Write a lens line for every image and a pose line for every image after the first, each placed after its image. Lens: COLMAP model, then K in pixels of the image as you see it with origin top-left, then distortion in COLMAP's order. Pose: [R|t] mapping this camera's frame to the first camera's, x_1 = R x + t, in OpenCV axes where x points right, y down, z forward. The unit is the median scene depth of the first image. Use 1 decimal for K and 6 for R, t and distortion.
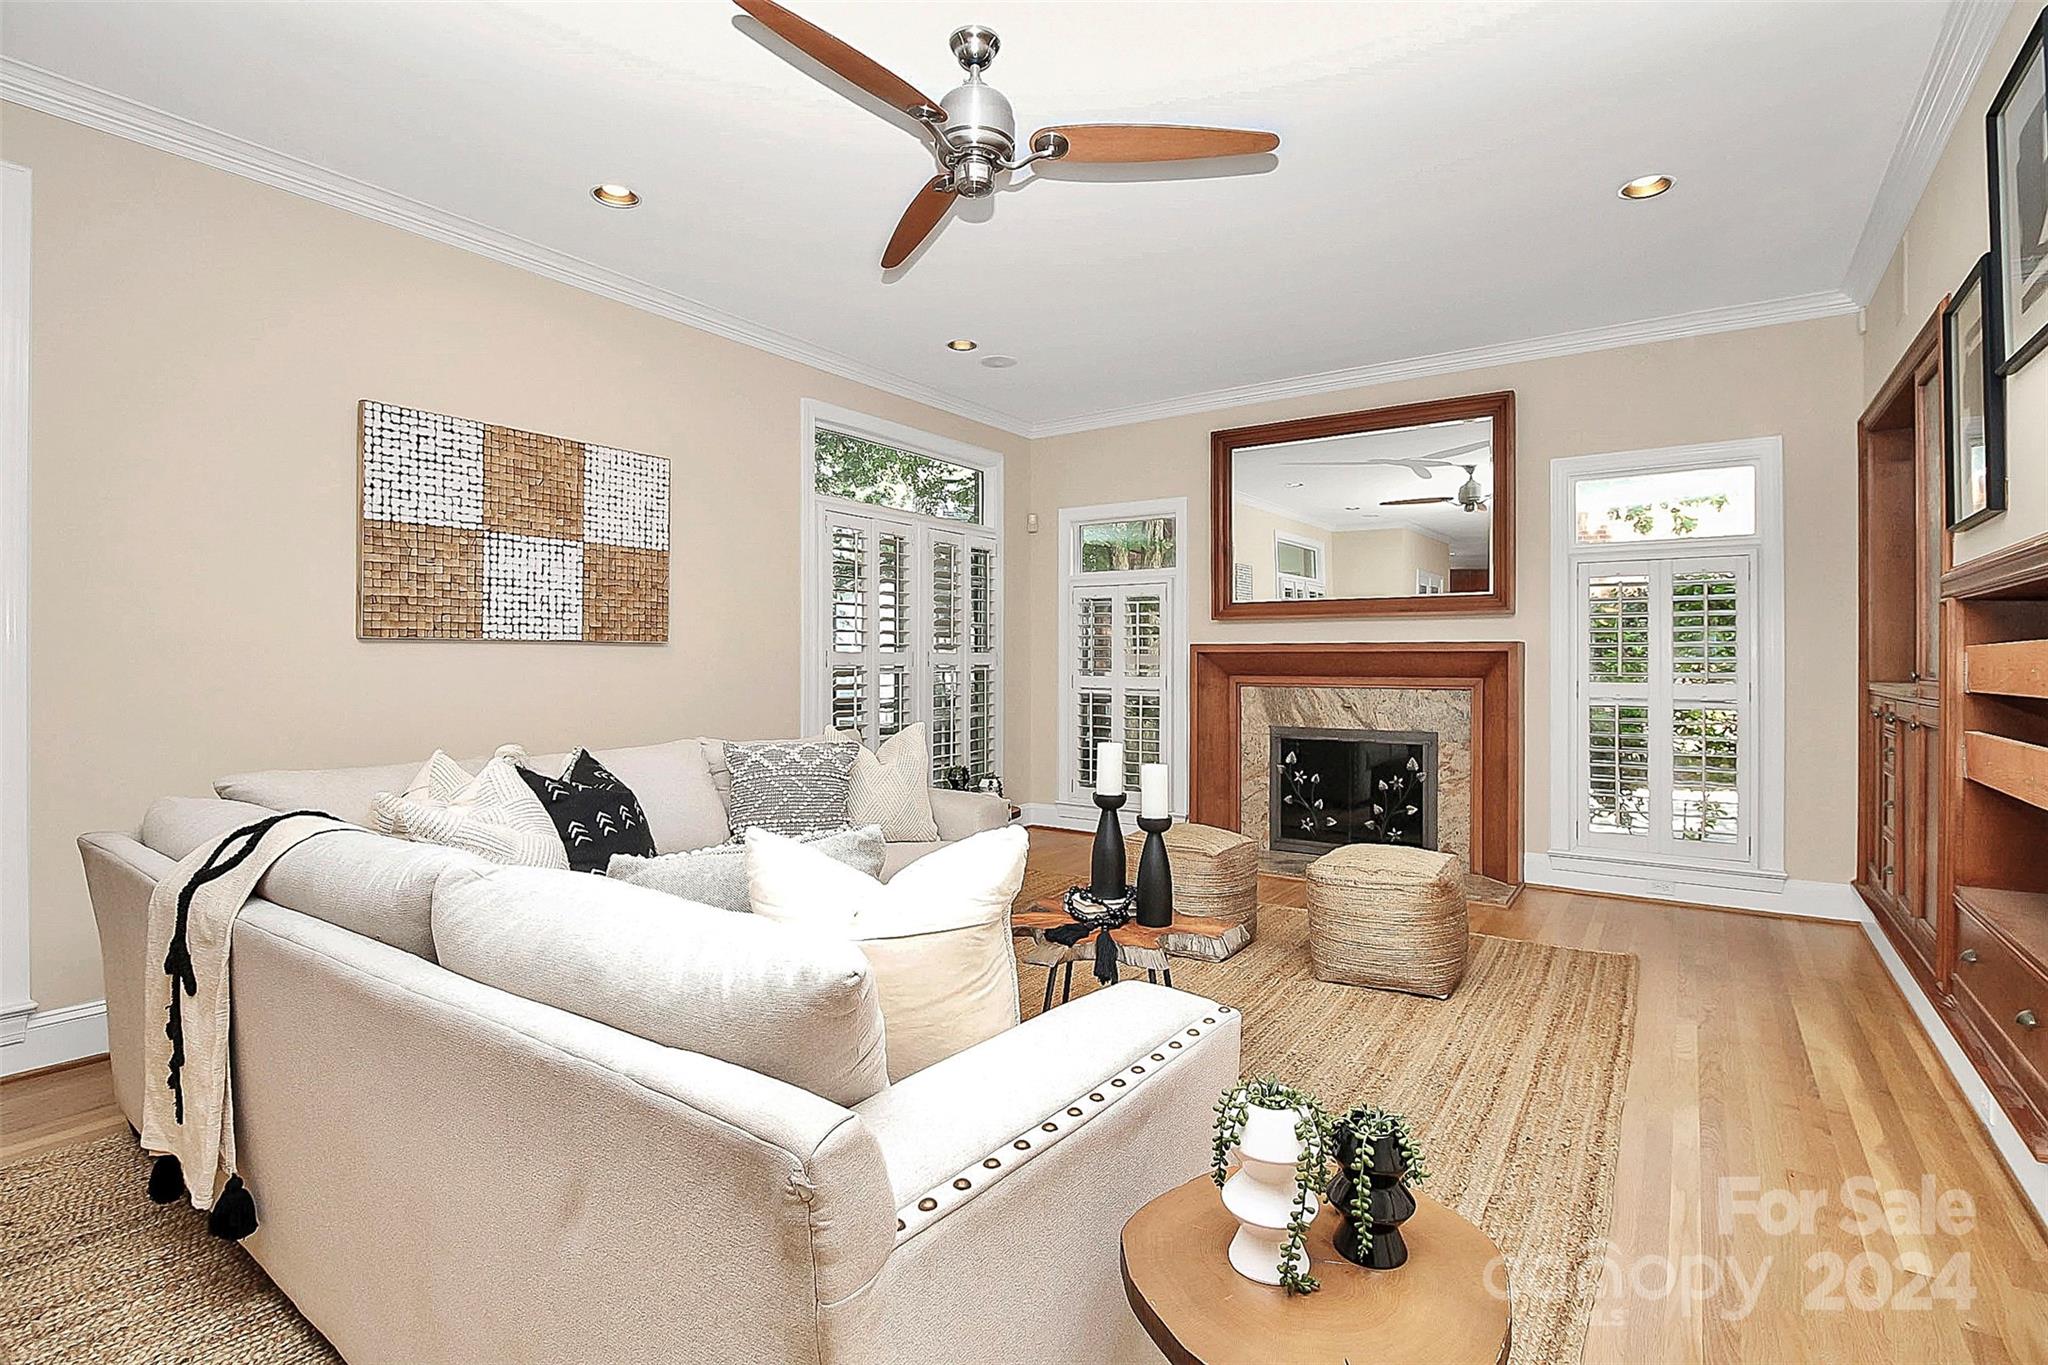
lens RADIAL K [[978.6, 0, 1025.3], [0, 978.6, 655.7], [0, 0, 1]] dist [0.001264, -0.013498]
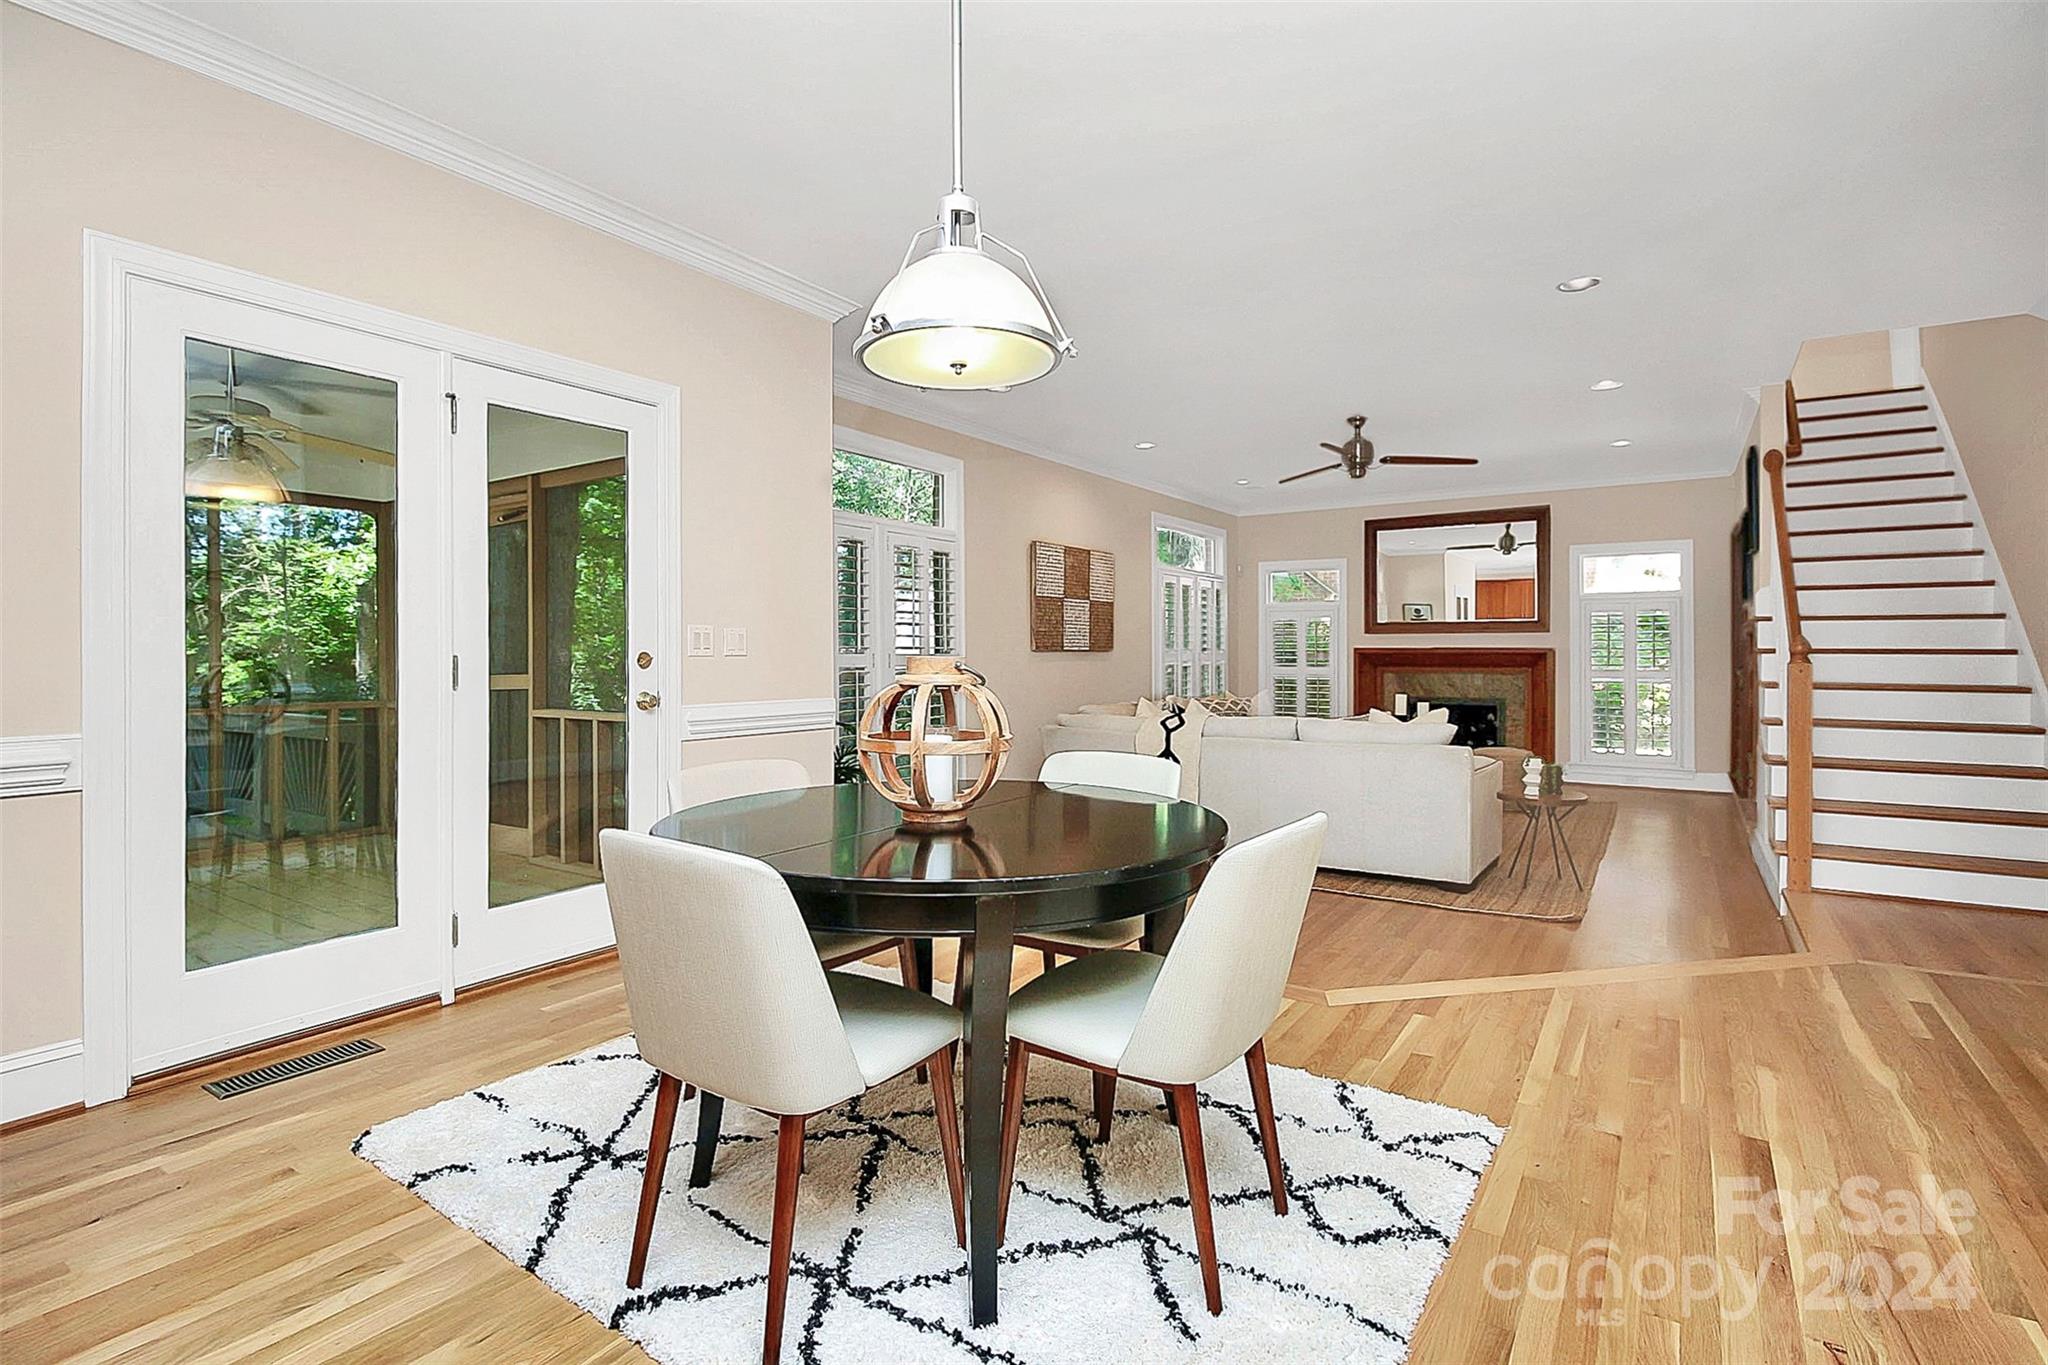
lens RADIAL K [[986.7, 0, 1022.6], [0, 986.7, 647.2], [0, 0, 1]] dist [0.002618, -0.012083]
pose [[0.999942, -0.002271, 0.010523, -0.545065], [0.002266, 0.999997, 0.000452, -0.019899], [-0.010524, -0.000428, 0.999945, -0.896309]]
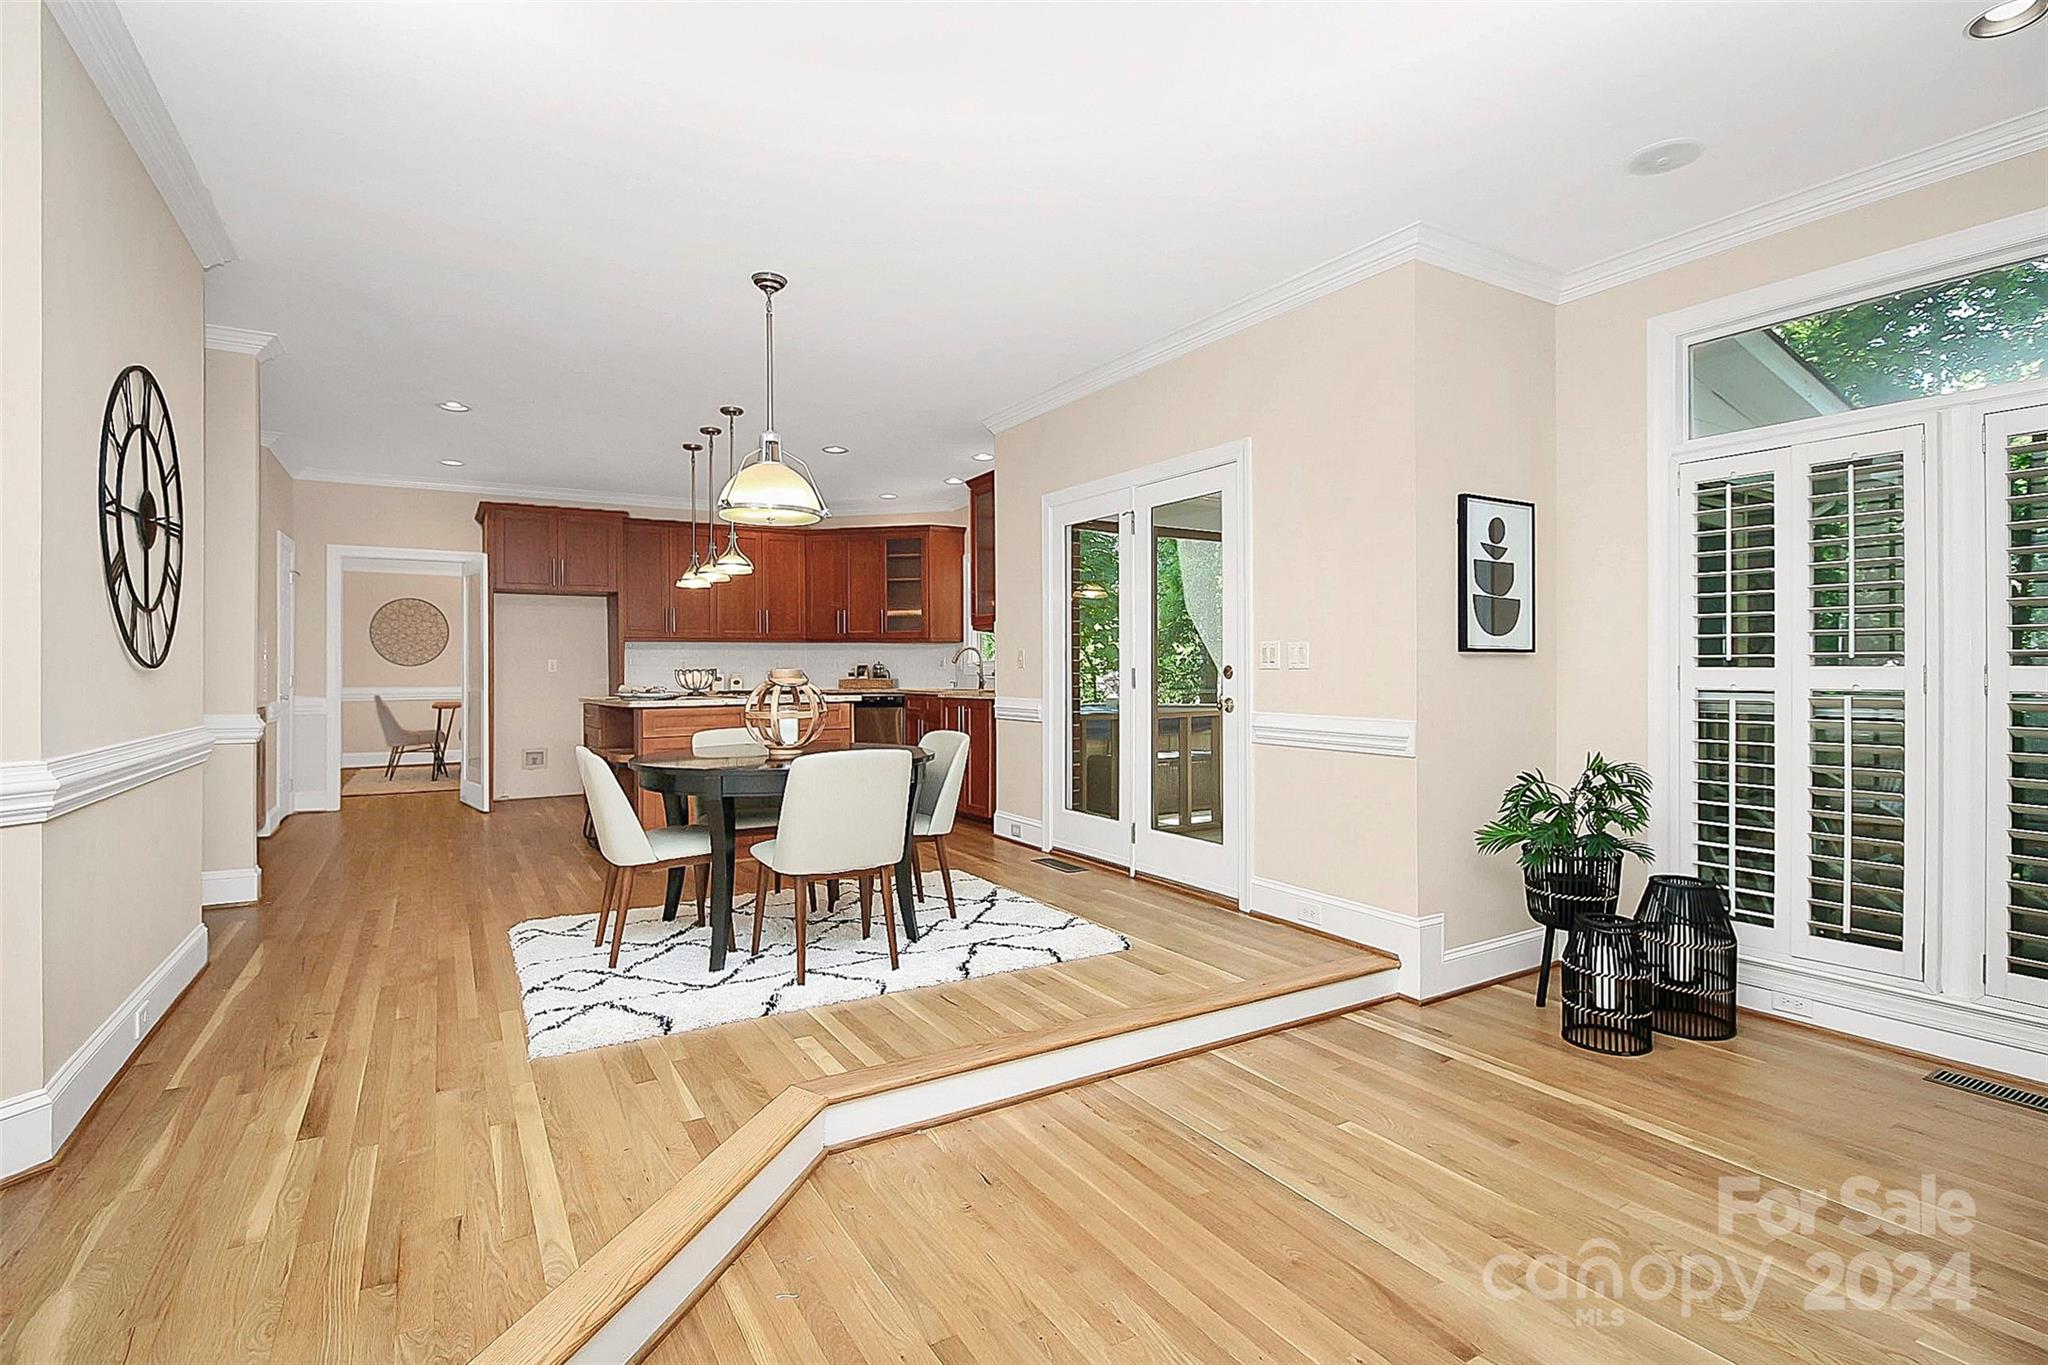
lens RADIAL K [[968.5, 0, 1028.6], [0, 968.5, 672.4], [0, 0, 1]] dist [0.006252, -0.013536]
pose [[-0.417084, 0.003002, -0.908863, 0.117824], [0.006289, 0.999980, 0.000417, -0.011163], [0.908846, -0.005542, -0.417094, 0.128897]]
